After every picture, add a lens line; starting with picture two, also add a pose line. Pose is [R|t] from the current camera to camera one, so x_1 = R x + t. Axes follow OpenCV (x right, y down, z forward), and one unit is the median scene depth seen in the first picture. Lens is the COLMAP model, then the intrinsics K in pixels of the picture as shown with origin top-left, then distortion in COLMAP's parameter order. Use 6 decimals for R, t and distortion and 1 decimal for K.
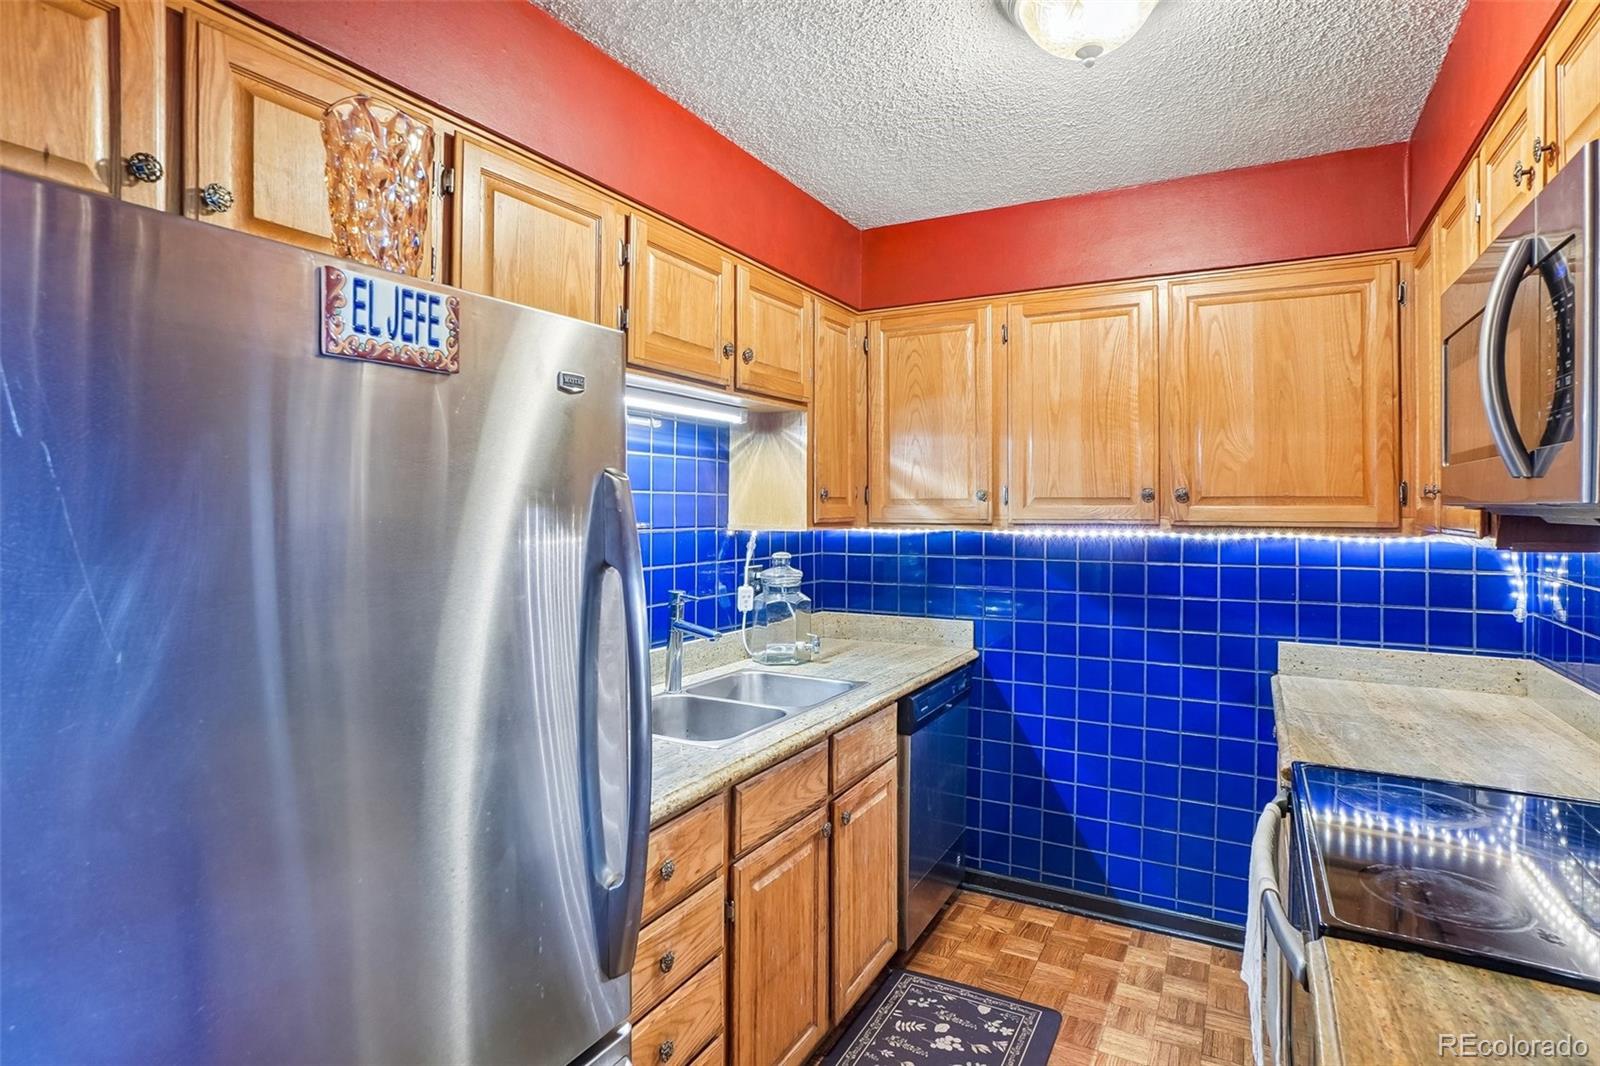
lens RADIAL K [[825.0, 0, 808.6], [0, 825.0, 502.4], [0, 0, 1]] dist [-0.037991, 0.014751]
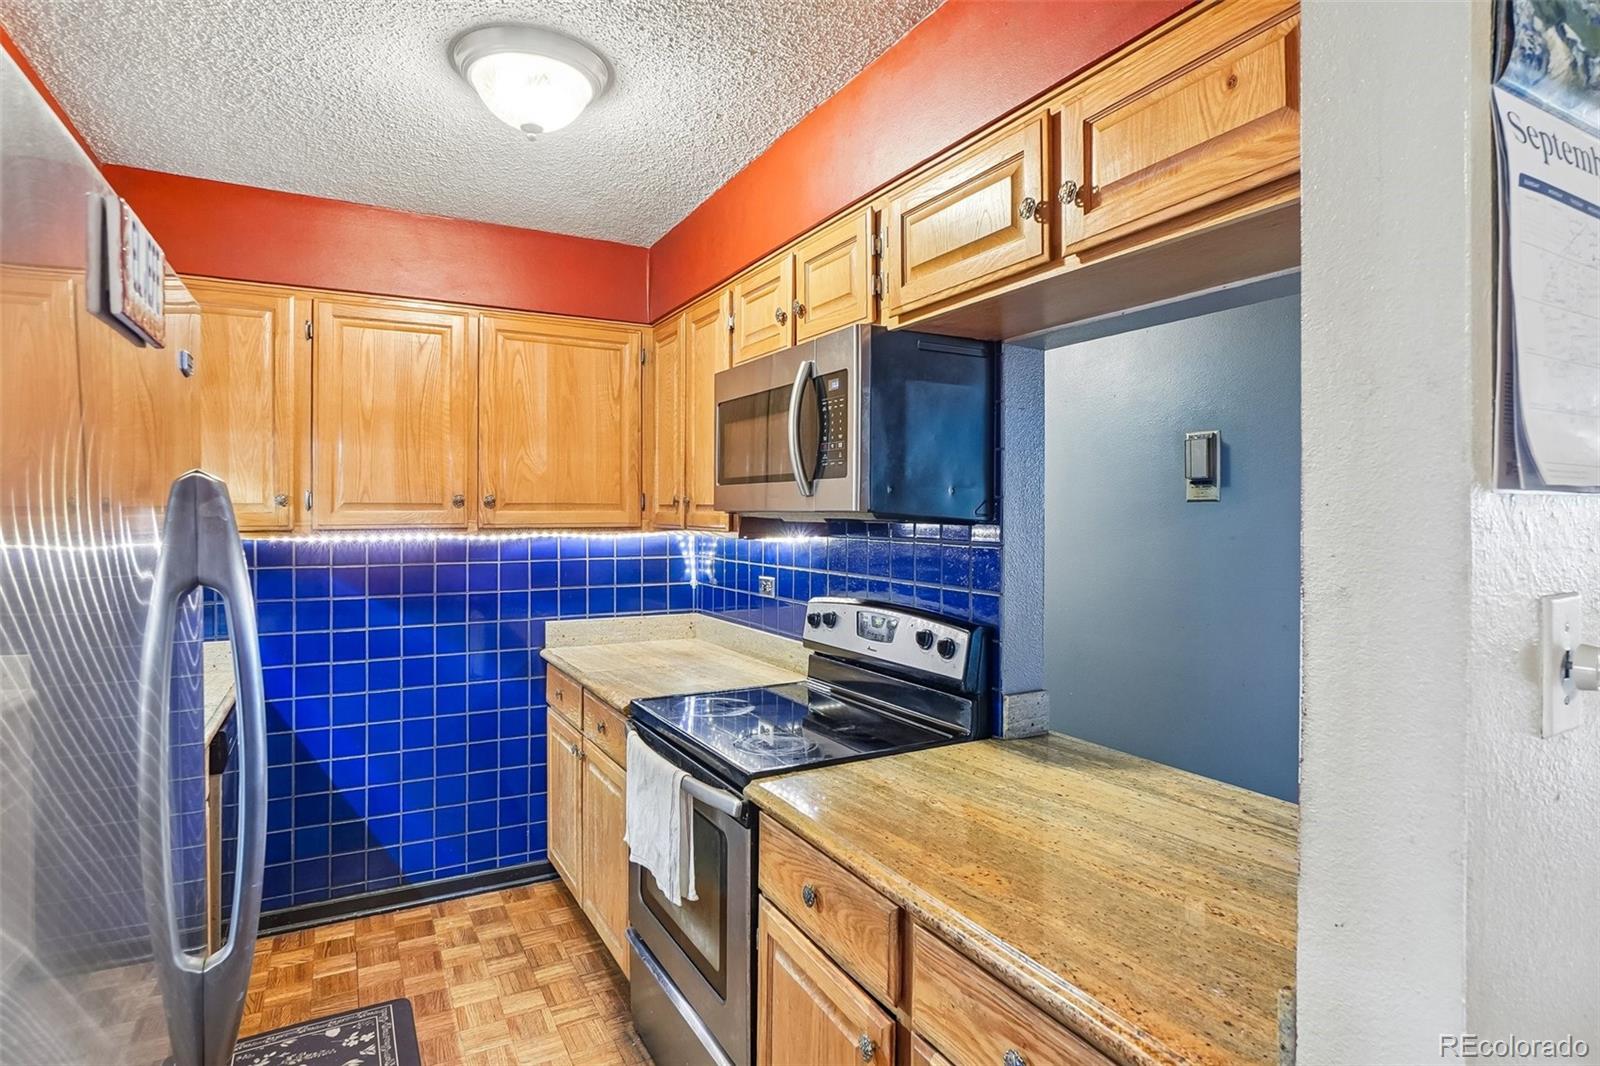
lens RADIAL K [[825.0, 0, 795.5], [0, 825.0, 509.7], [0, 0, 1]] dist [-0.037991, 0.014751]
pose [[0.539460, -0.000268, 0.842011, -0.282423], [-0.003276, 0.999992, 0.002416, -0.001614], [-0.842005, -0.004062, 0.539455, 0.020850]]
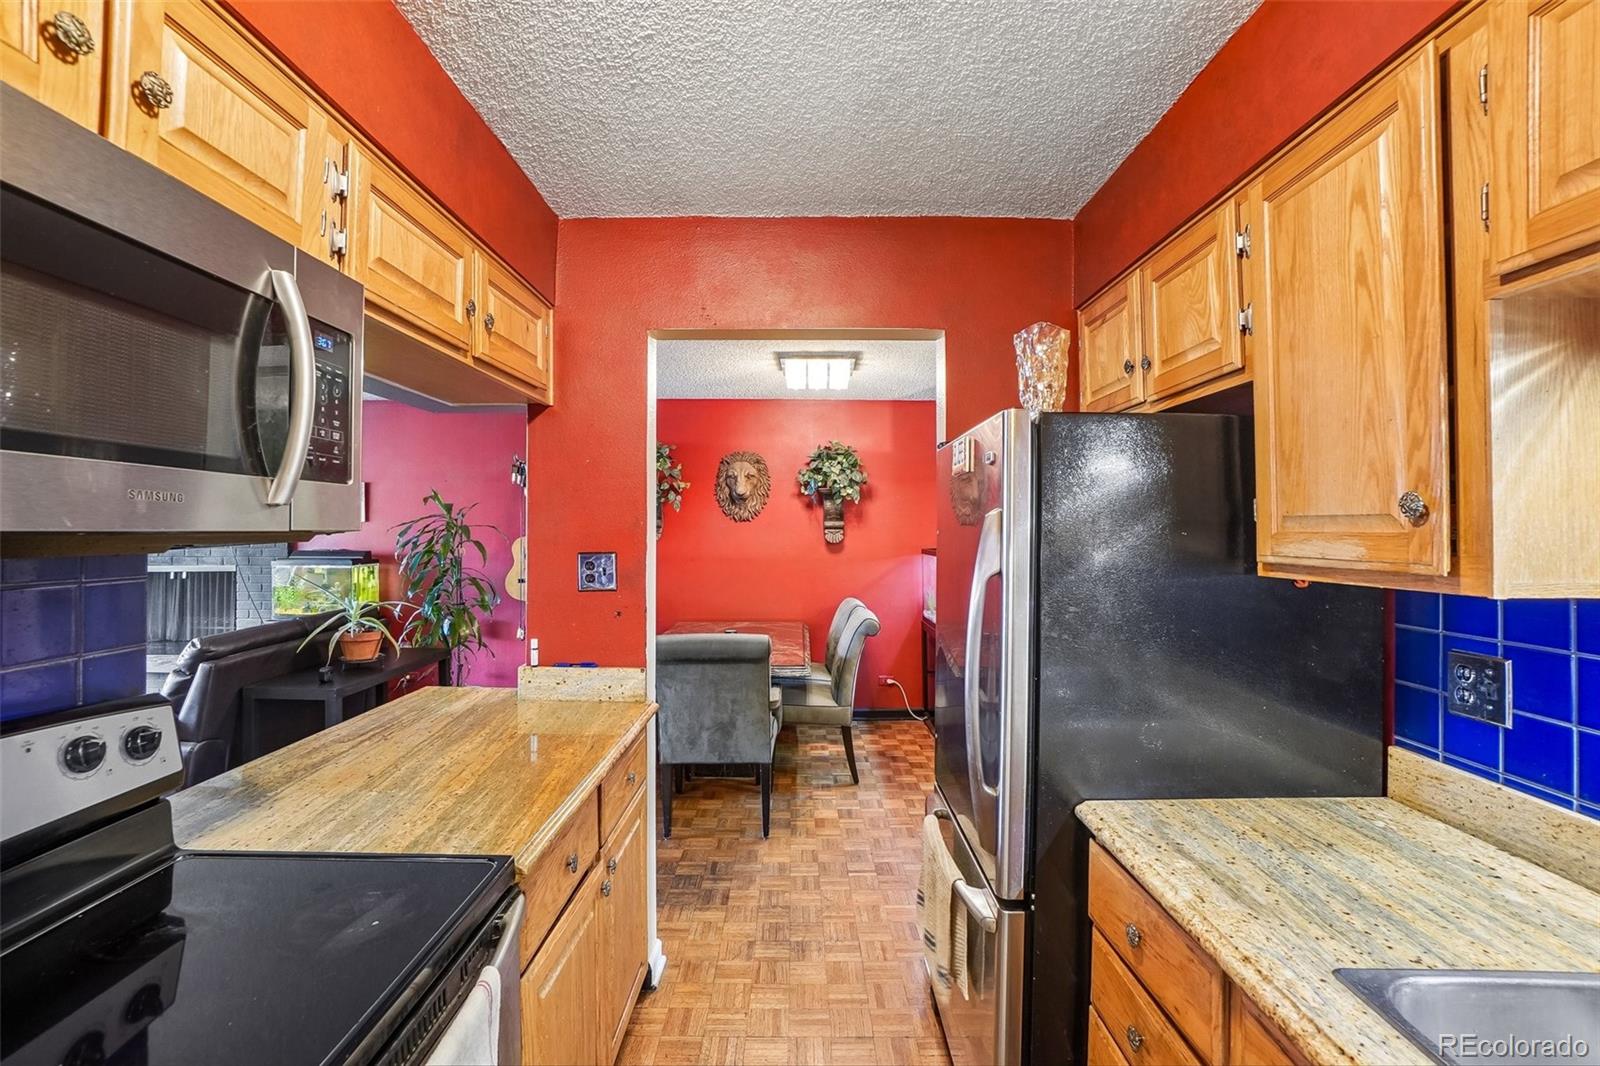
lens RADIAL K [[715.2, 0, 801.2], [0, 715.2, 526.6], [0, 0, 1]] dist [-0.040230, 0.003157]
pose [[-0.878833, -0.006693, -0.477082, 0.315256], [-0.003241, 0.999962, -0.008057, 0.001232], [0.477118, -0.005535, -0.878822, 0.909454]]
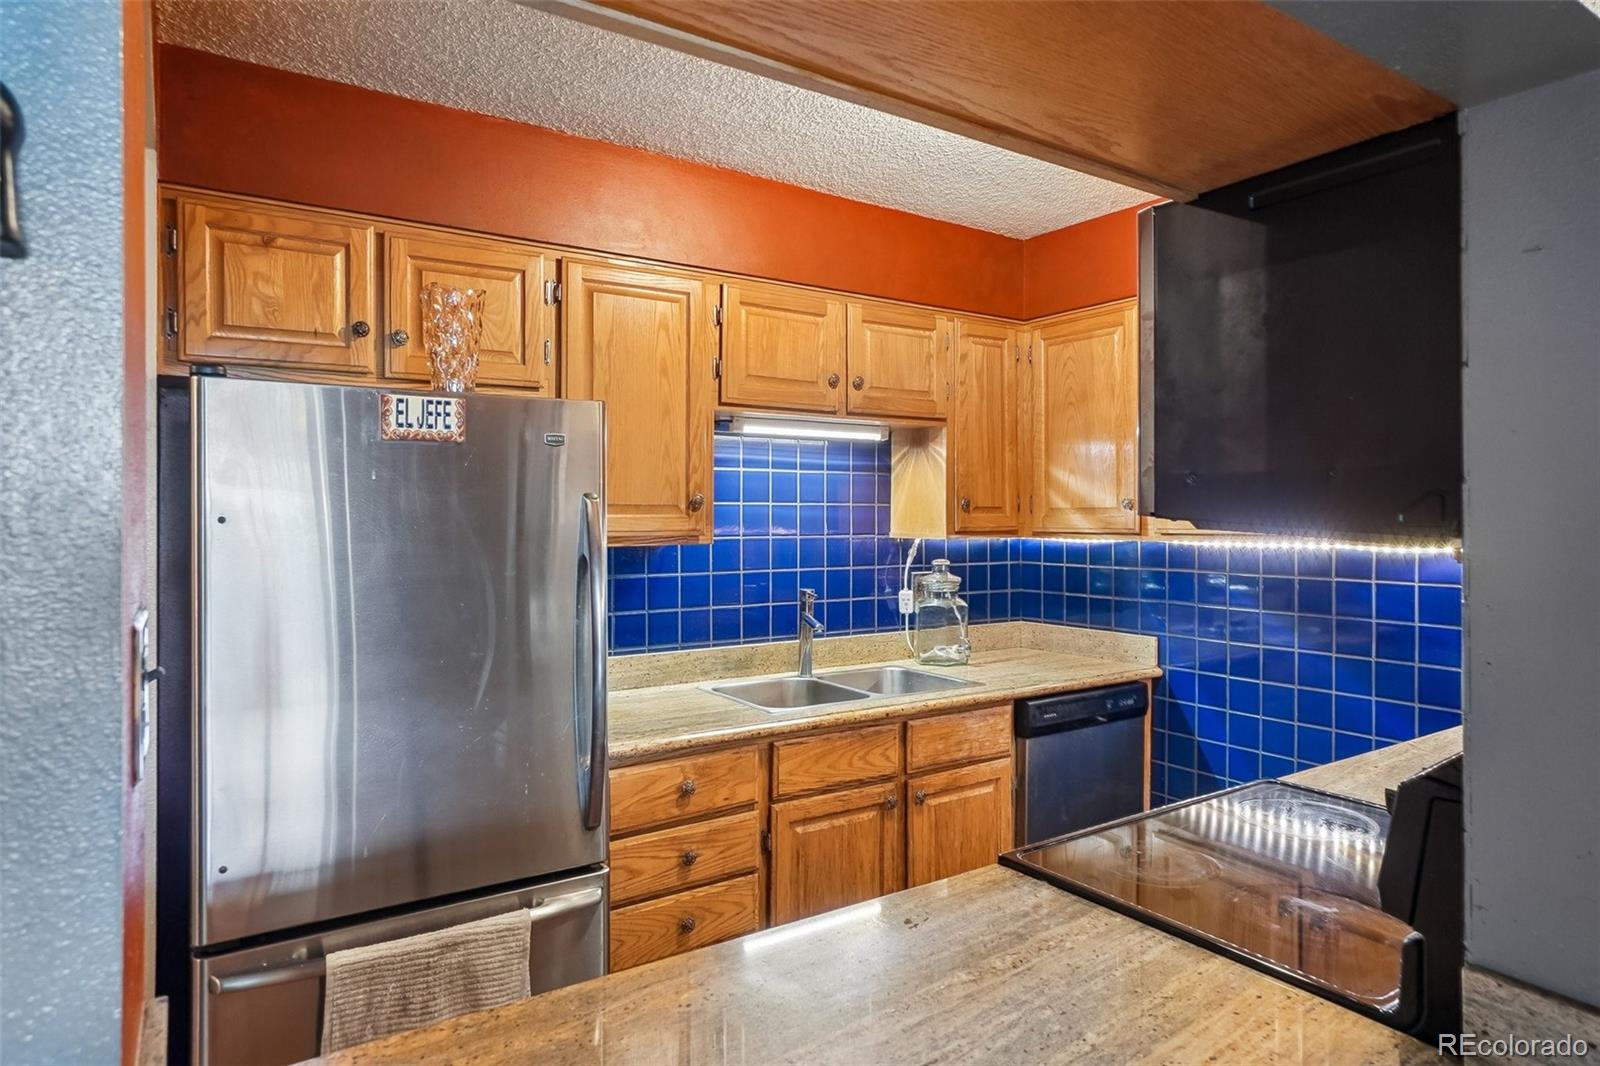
lens RADIAL K [[934.3, 0, 809.7], [0, 934.3, 512.2], [0, 0, 1]] dist [-0.020875, 0.007628]
pose [[0.892805, -0.004380, -0.450423, 0.418474], [0.005570, 0.999984, 0.001316, -0.002631], [0.450409, -0.003684, 0.892815, -0.165133]]
